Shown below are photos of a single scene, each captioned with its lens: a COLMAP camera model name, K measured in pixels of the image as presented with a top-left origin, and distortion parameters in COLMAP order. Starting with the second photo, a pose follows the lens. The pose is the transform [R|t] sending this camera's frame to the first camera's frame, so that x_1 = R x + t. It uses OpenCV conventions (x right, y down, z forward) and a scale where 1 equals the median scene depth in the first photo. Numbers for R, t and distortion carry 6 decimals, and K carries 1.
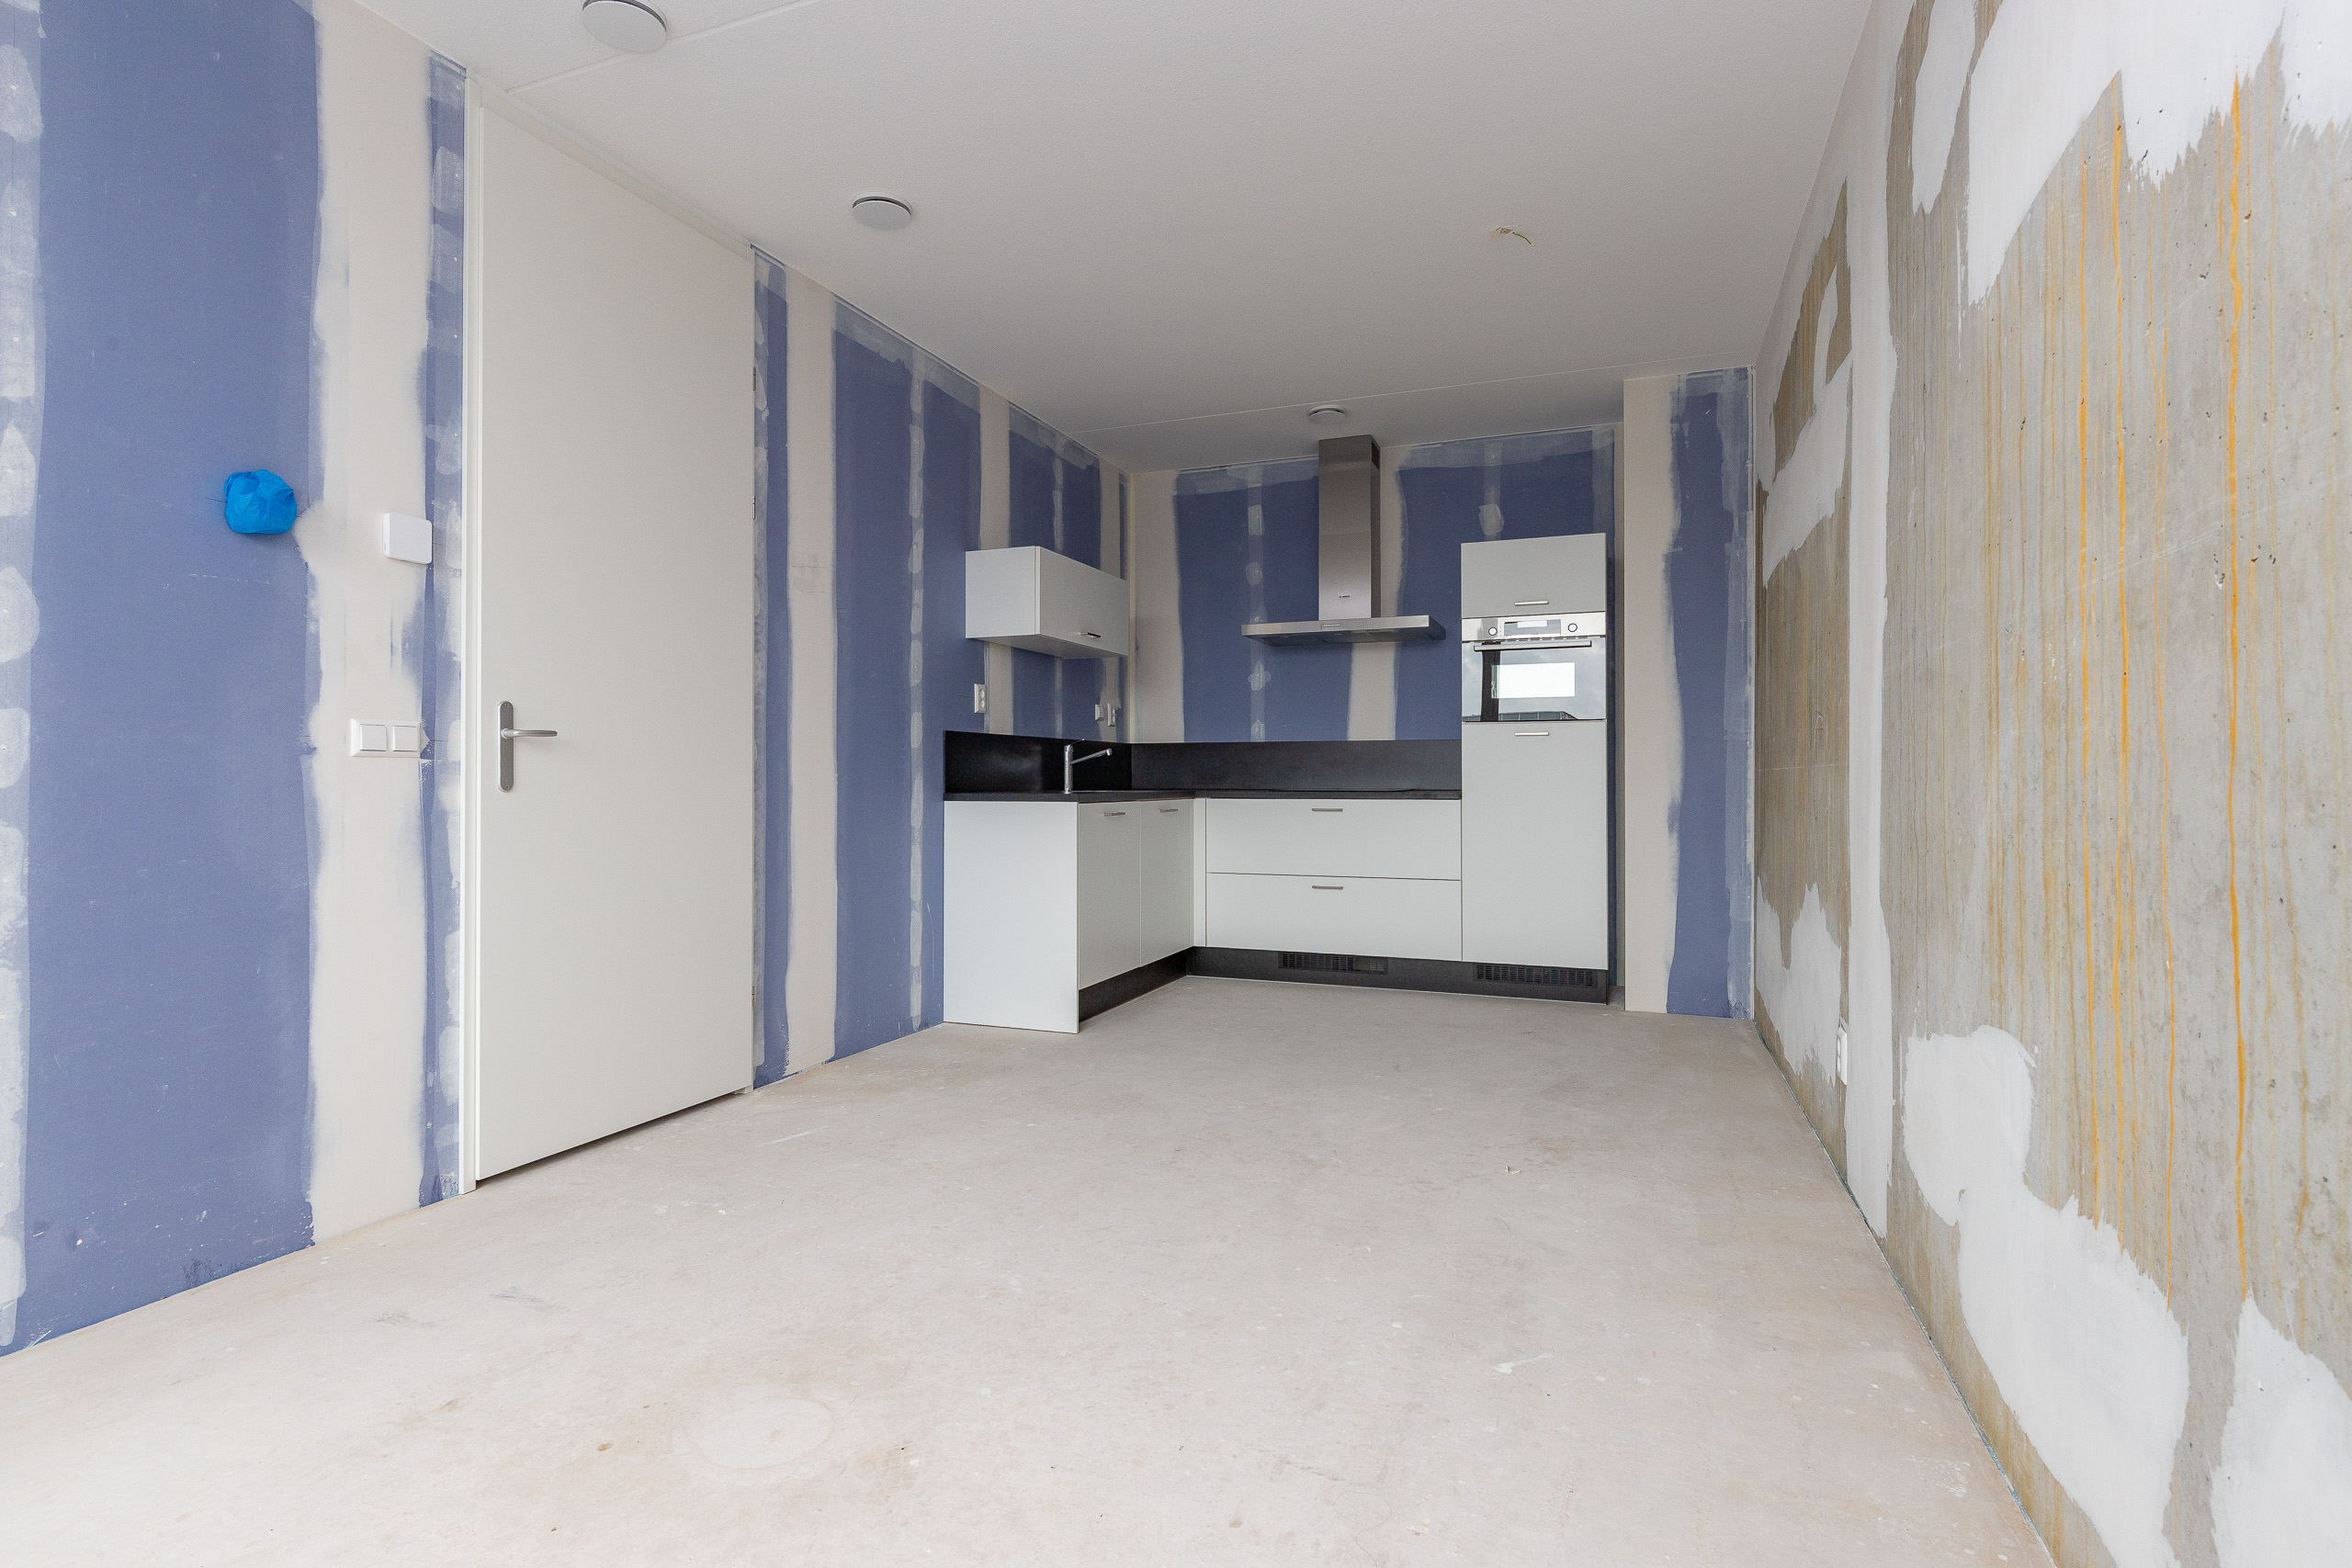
lens RADIAL K [[1146.1, 0, 1166.5], [0, 1146.1, 771.4], [0, 0, 1]] dist [0.001249, -0.000159]
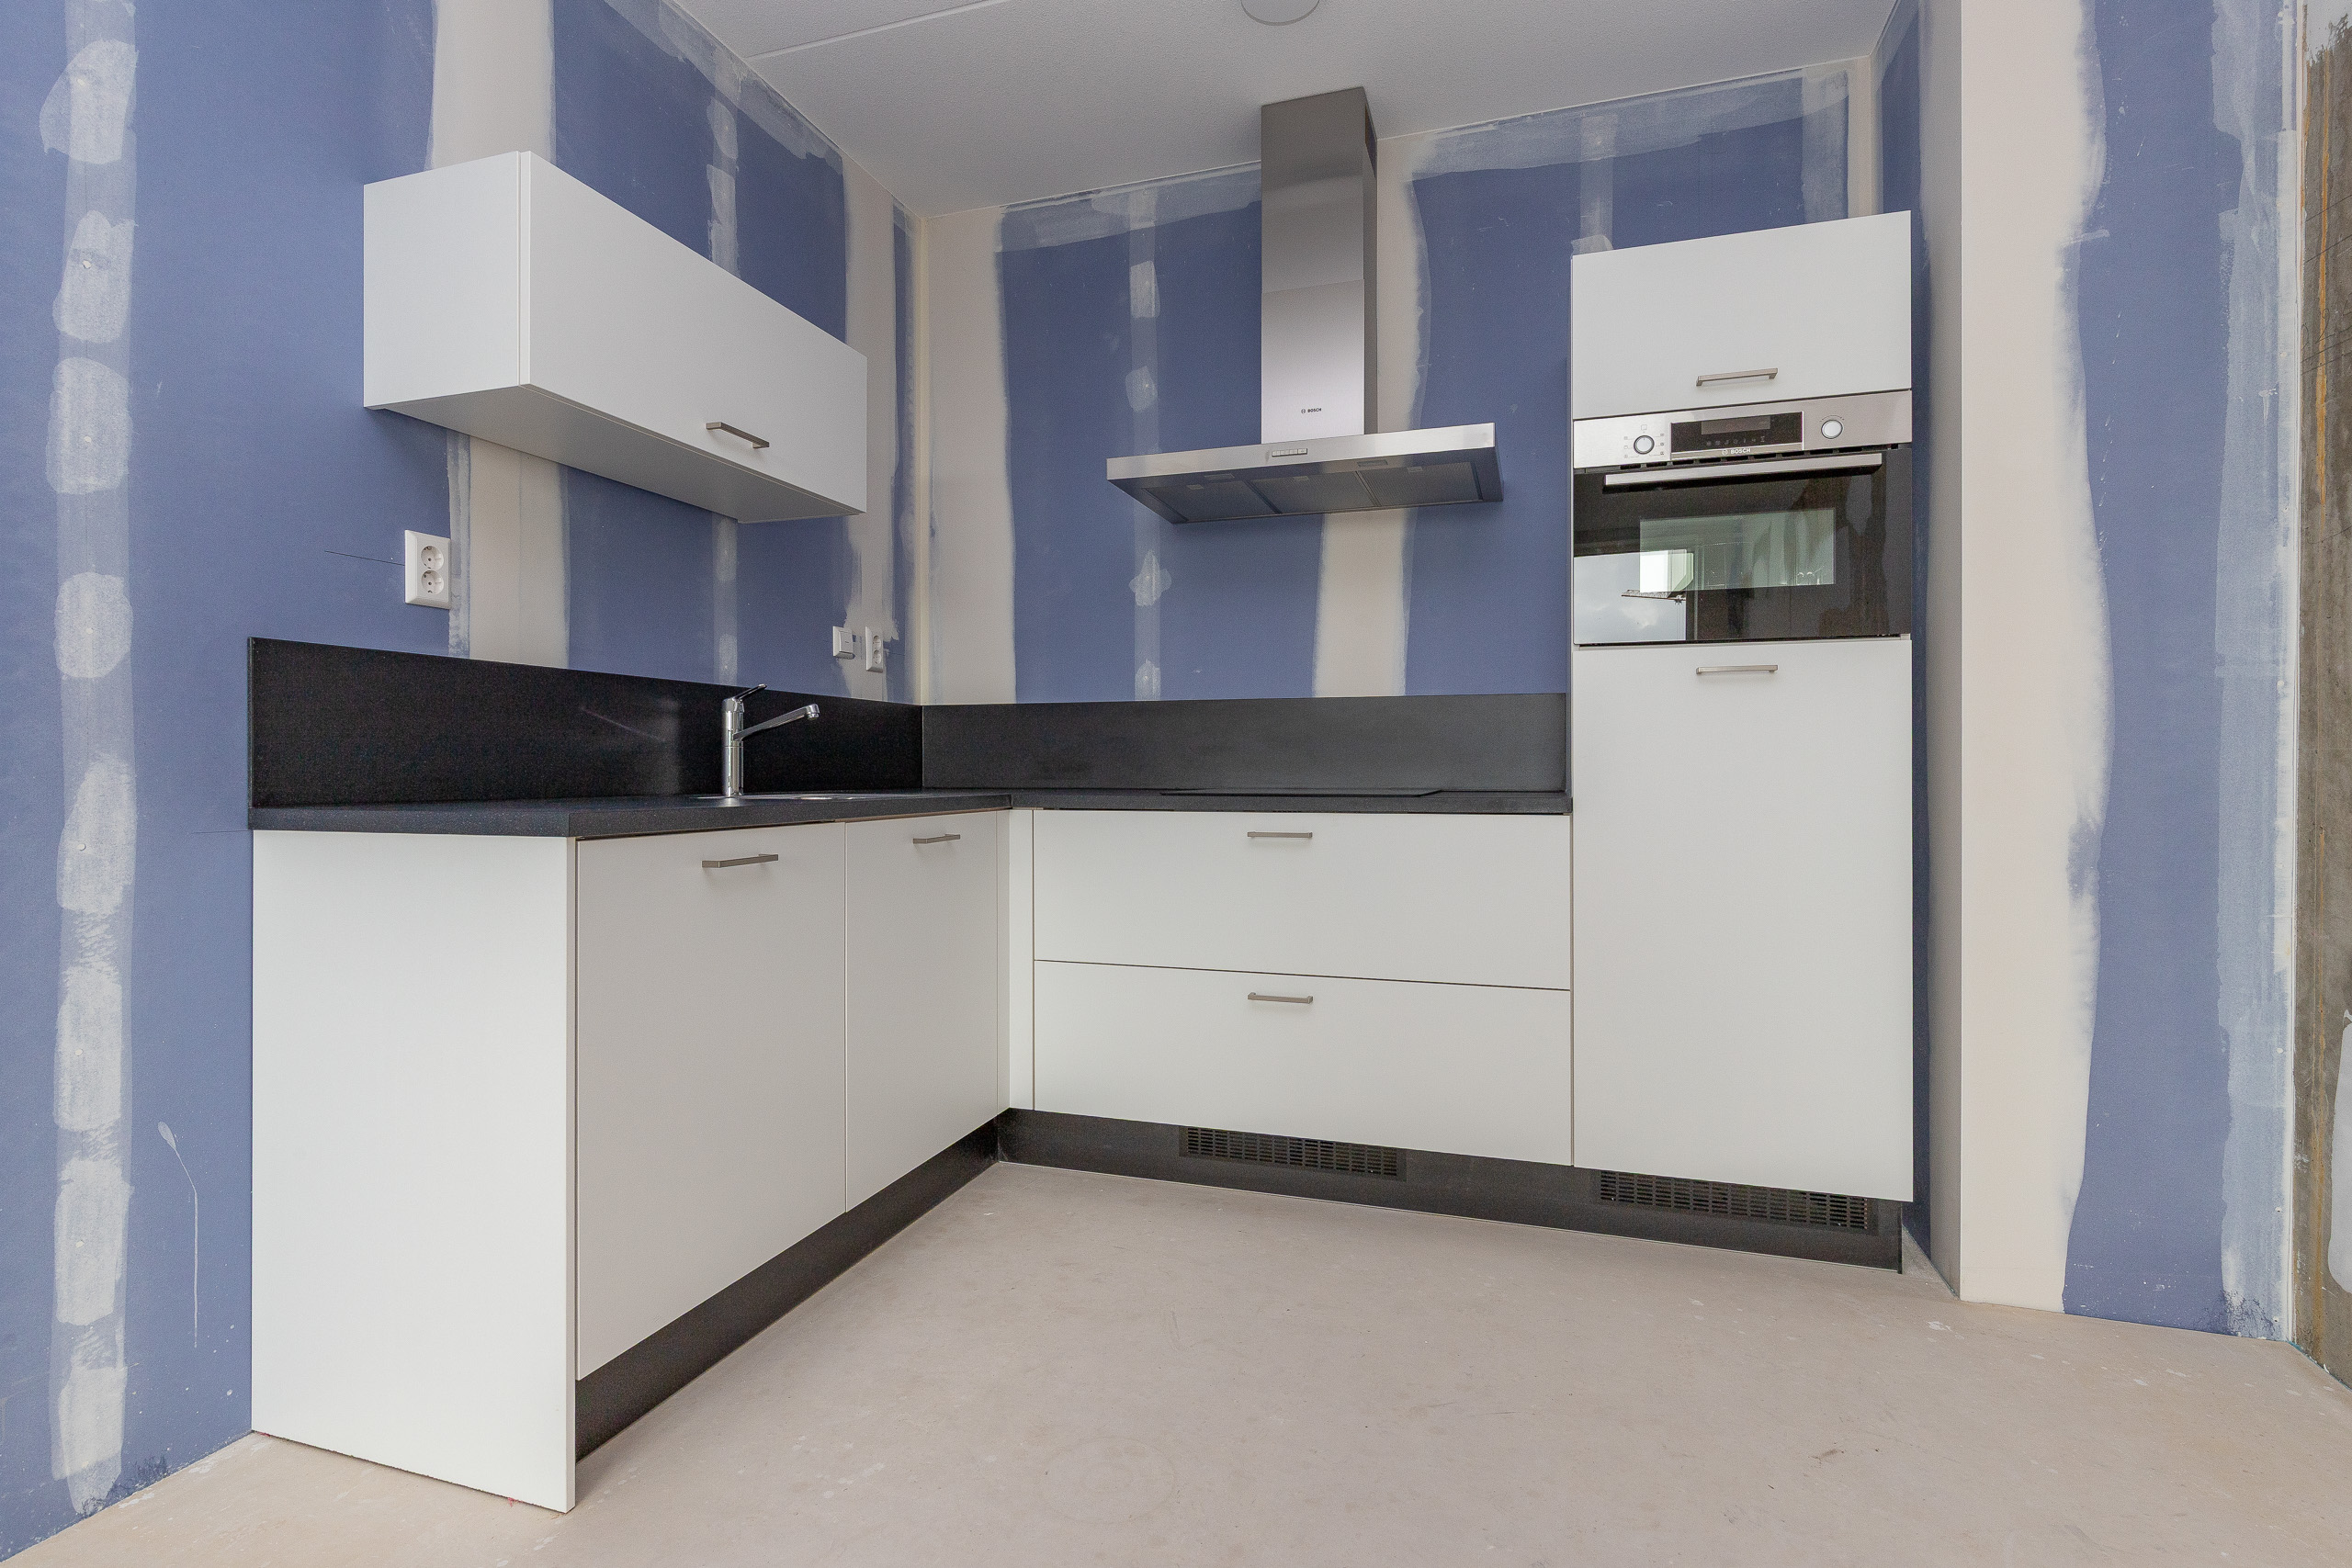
lens RADIAL K [[1118.7, 0, 1174.8], [0, 1118.7, 769.8], [0, 0, 1]] dist [0.000751, -0.000543]
pose [[0.997997, 0.000192, 0.063266, 0.069351], [-0.000642, 0.999975, 0.007080, 0.003419], [-0.063263, -0.007106, 0.997972, 0.554659]]
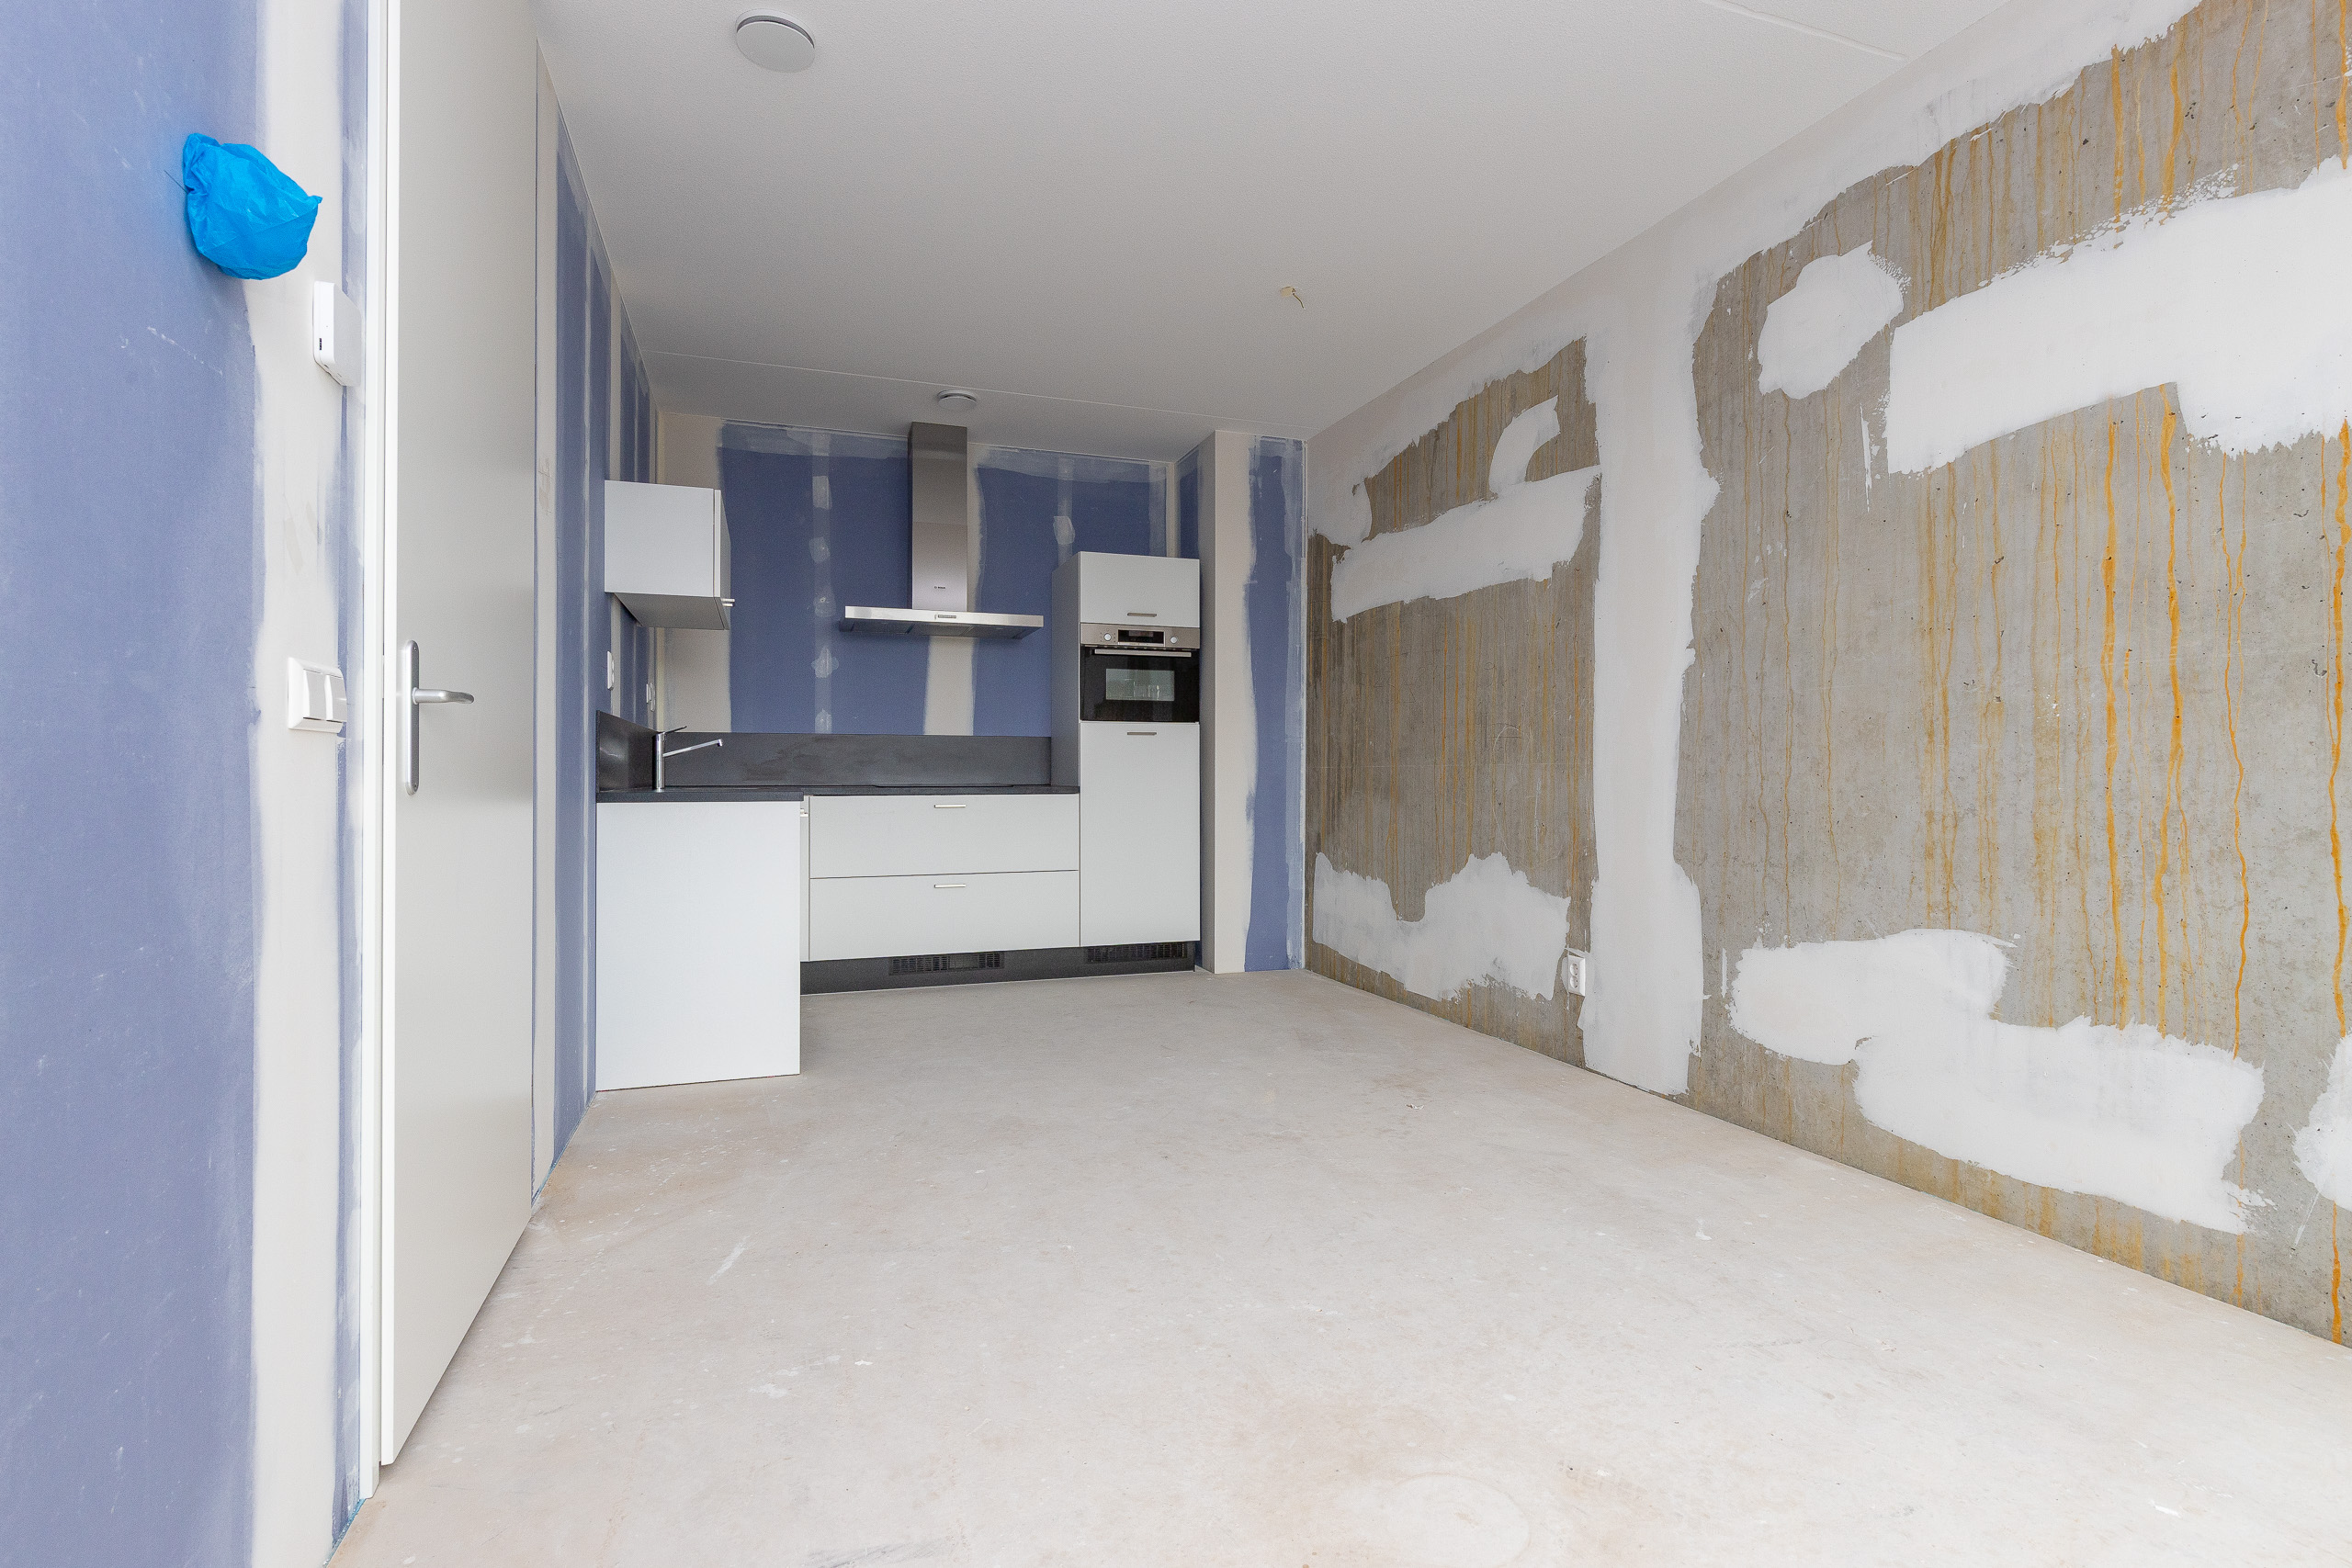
lens RADIAL K [[1118.7, 0, 1174.8], [0, 1118.7, 769.8], [0, 0, 1]] dist [0.000751, -0.000543]
pose [[0.754077, 0.003464, 0.656777, -0.348624], [-0.004964, 0.999988, 0.000426, 0.001549], [-0.656767, -0.003582, 0.754085, 0.162334]]
